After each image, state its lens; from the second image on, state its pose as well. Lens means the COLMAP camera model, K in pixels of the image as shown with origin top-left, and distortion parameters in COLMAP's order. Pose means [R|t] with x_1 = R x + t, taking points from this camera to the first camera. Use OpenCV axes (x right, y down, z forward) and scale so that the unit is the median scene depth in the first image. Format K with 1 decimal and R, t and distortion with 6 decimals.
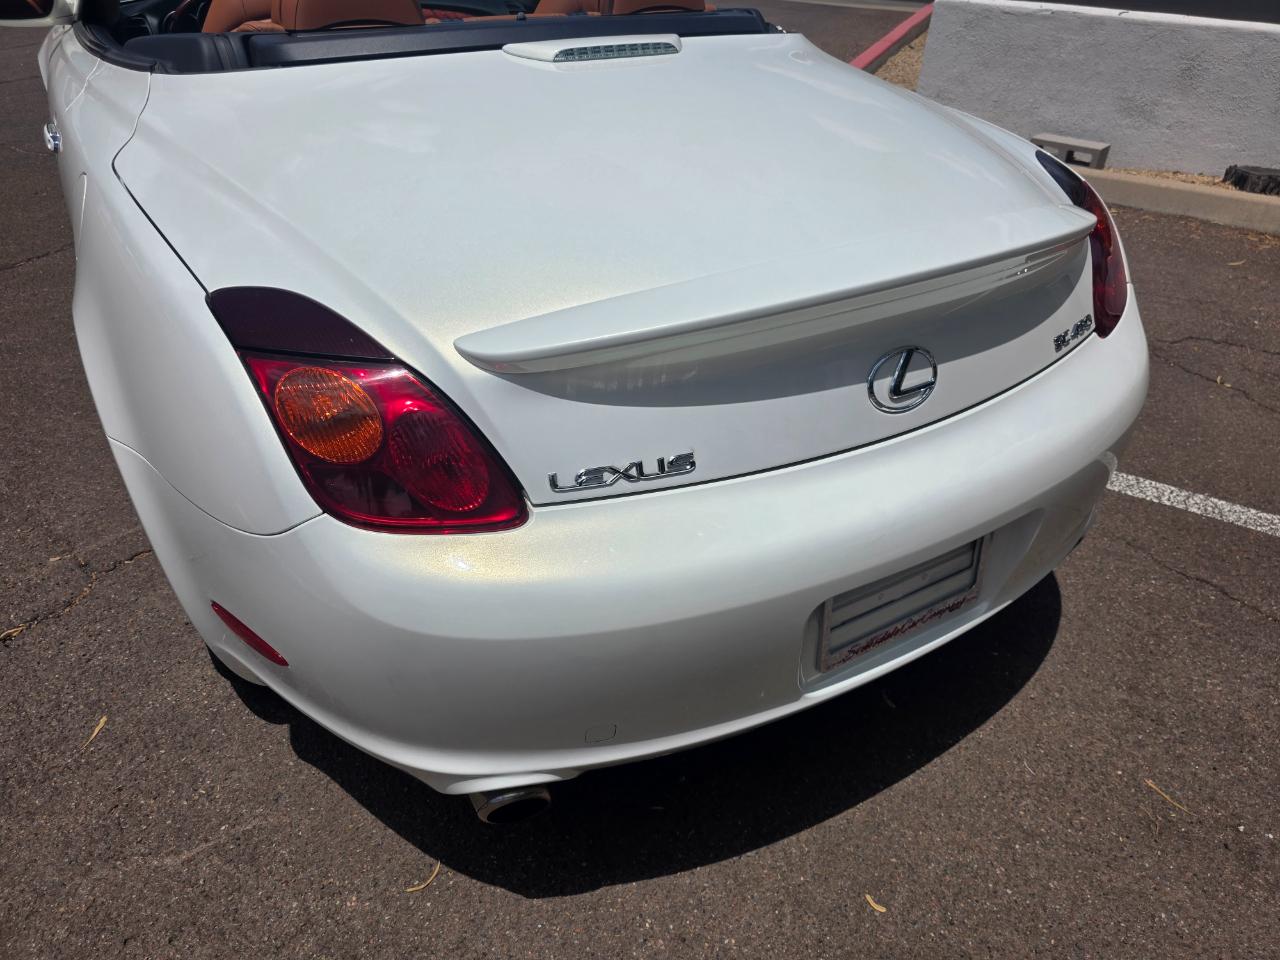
lens RADIAL K [[873.8, 0, 653.1], [0, 873.8, 481.9], [0, 0, 1]] dist [0.037943, -0.033528]
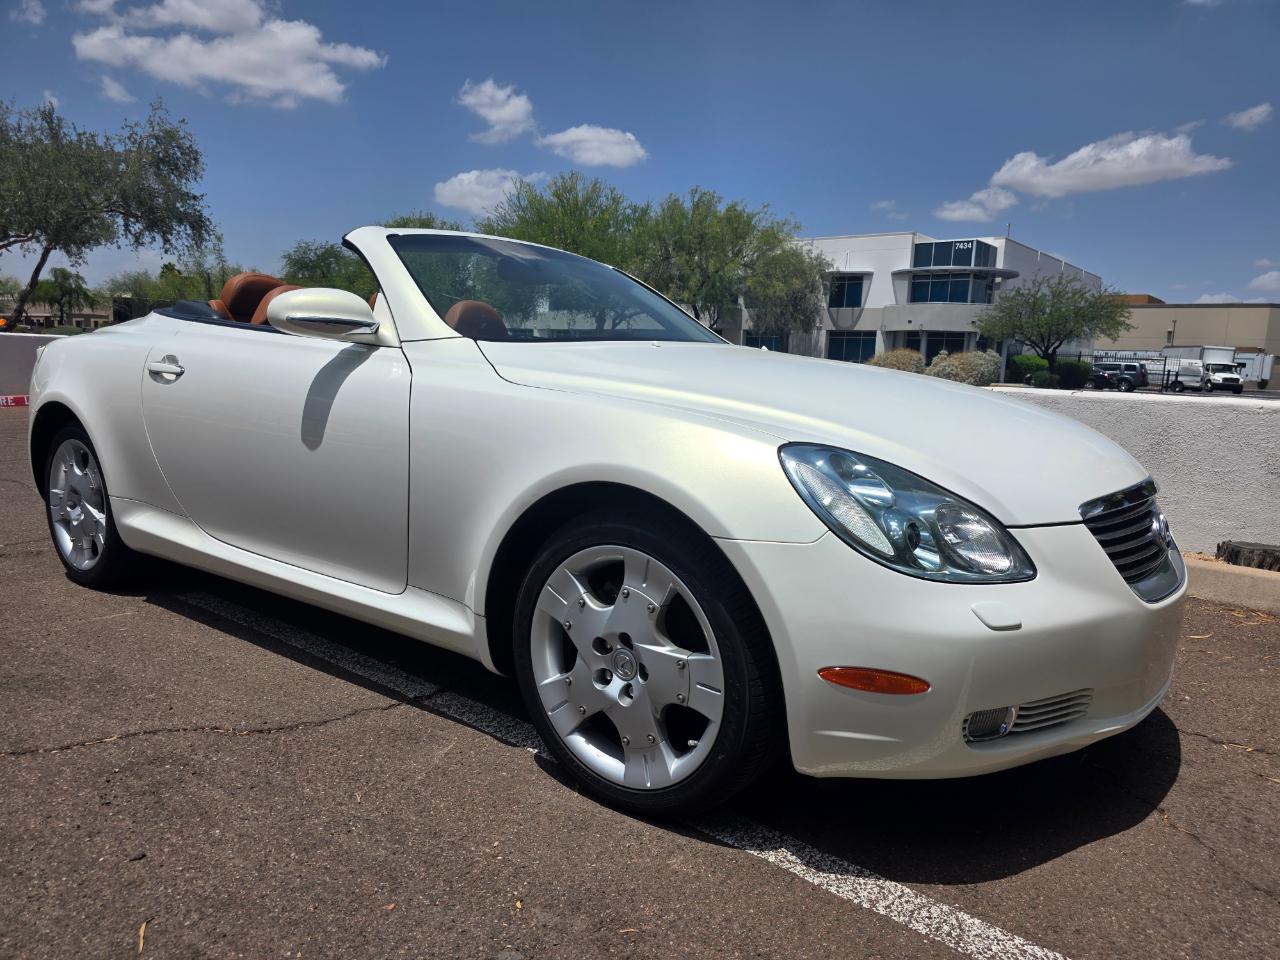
lens RADIAL K [[873.8, 0, 656.3], [0, 873.8, 463.3], [0, 0, 1]] dist [0.037943, -0.033528]
pose [[0.983138, 0.020223, -0.181741, 0.842140], [-0.102256, 0.884751, -0.454709, 0.075339], [0.151600, 0.465626, 0.871900, 0.406384]]
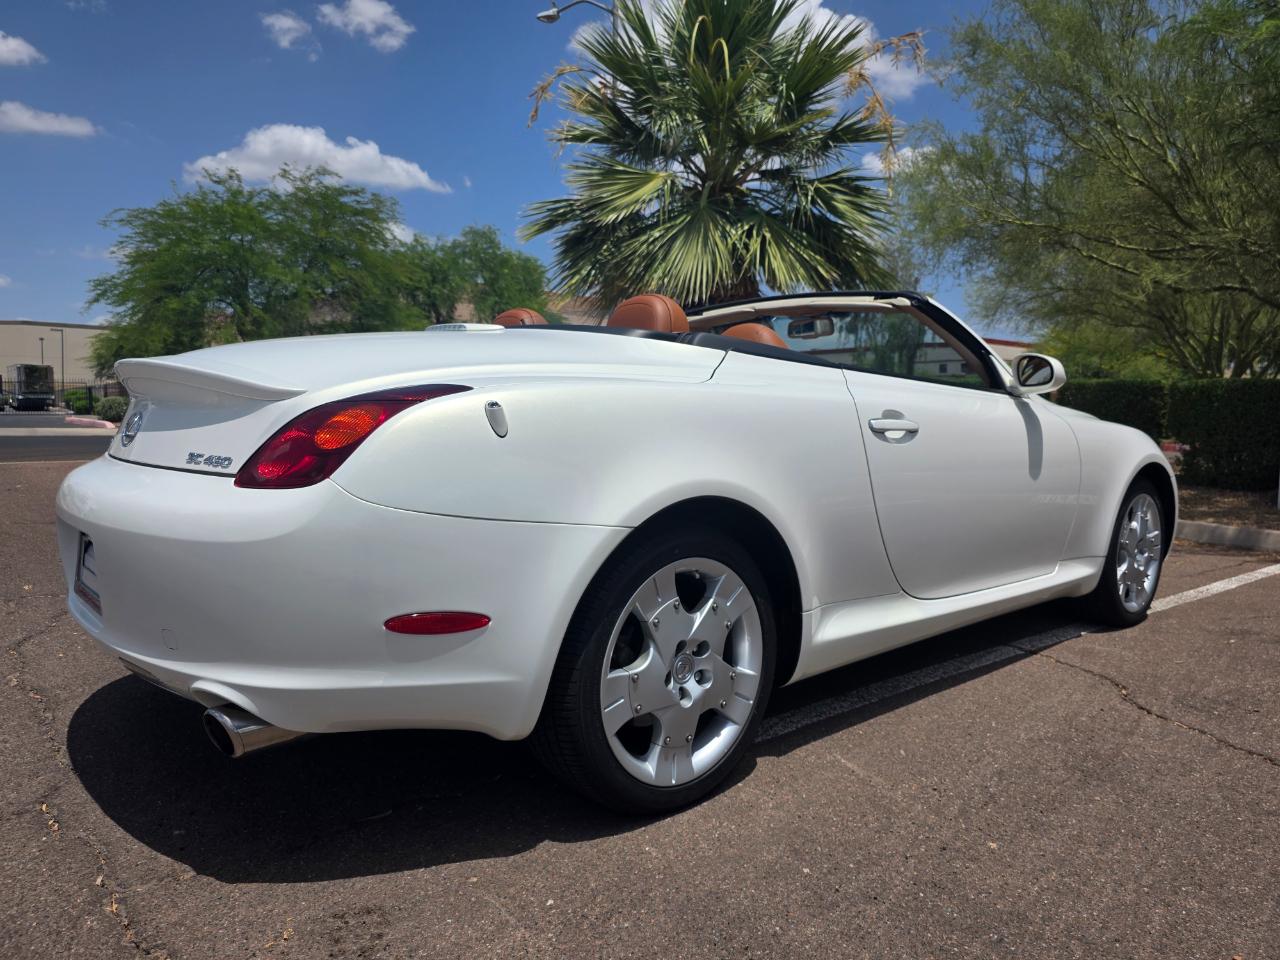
lens RADIAL K [[873.8, 0, 645.6], [0, 873.8, 467.0], [0, 0, 1]] dist [0.037943, -0.033528]
pose [[0.368341, -0.088438, 0.925475, -2.252985], [0.514341, 0.848630, -0.123614, -0.845436], [-0.774454, 0.521542, 0.358072, 1.642835]]
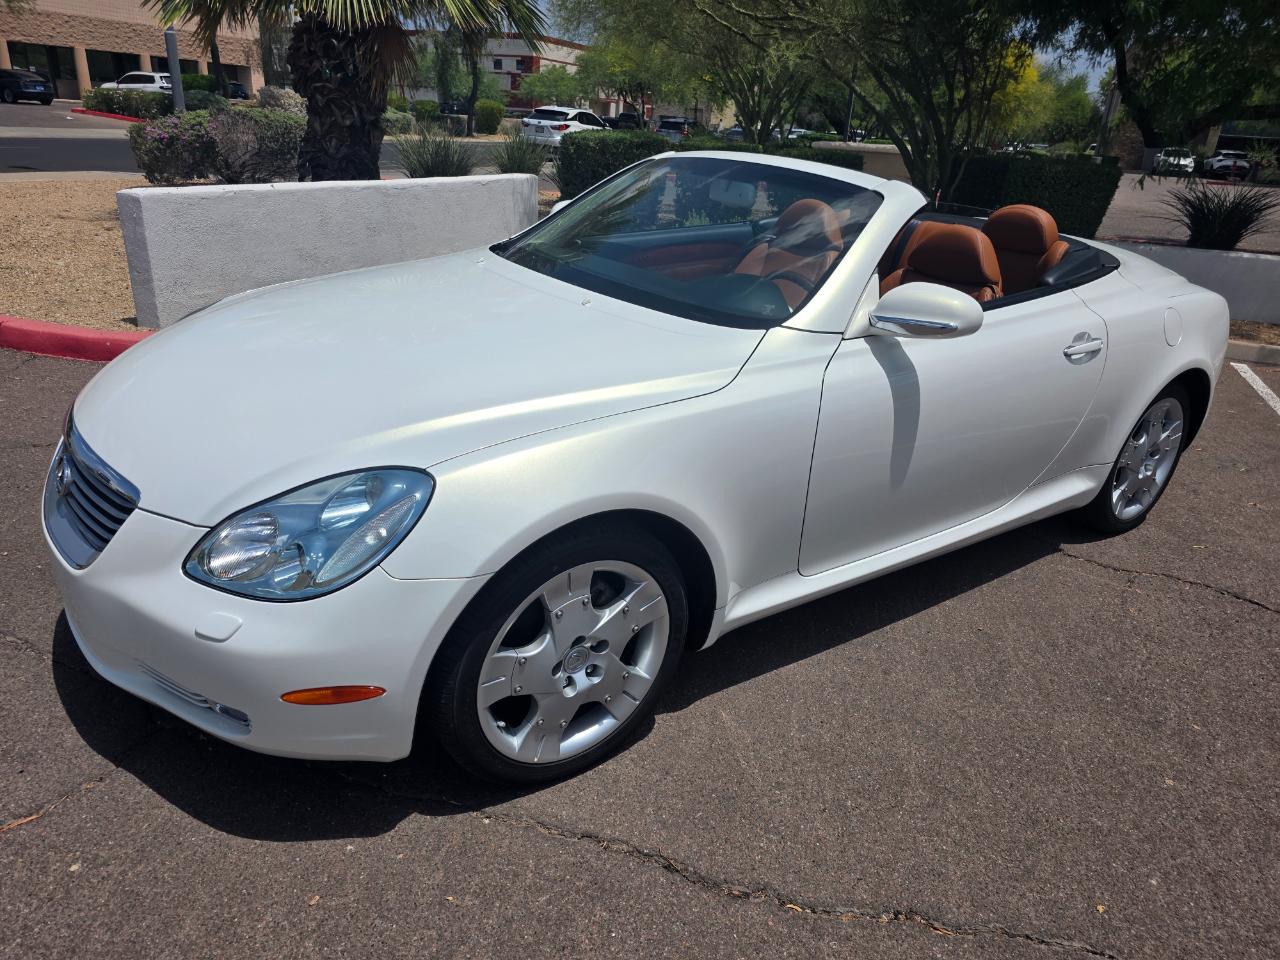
lens RADIAL K [[873.8, 0, 636.9], [0, 873.8, 487.5], [0, 0, 1]] dist [0.037943, -0.033528]
pose [[-0.106423, -0.421123, 0.900739, -2.632791], [0.498204, 0.761385, 0.414833, -1.550398], [-0.860504, 0.492899, 0.128776, 2.023193]]
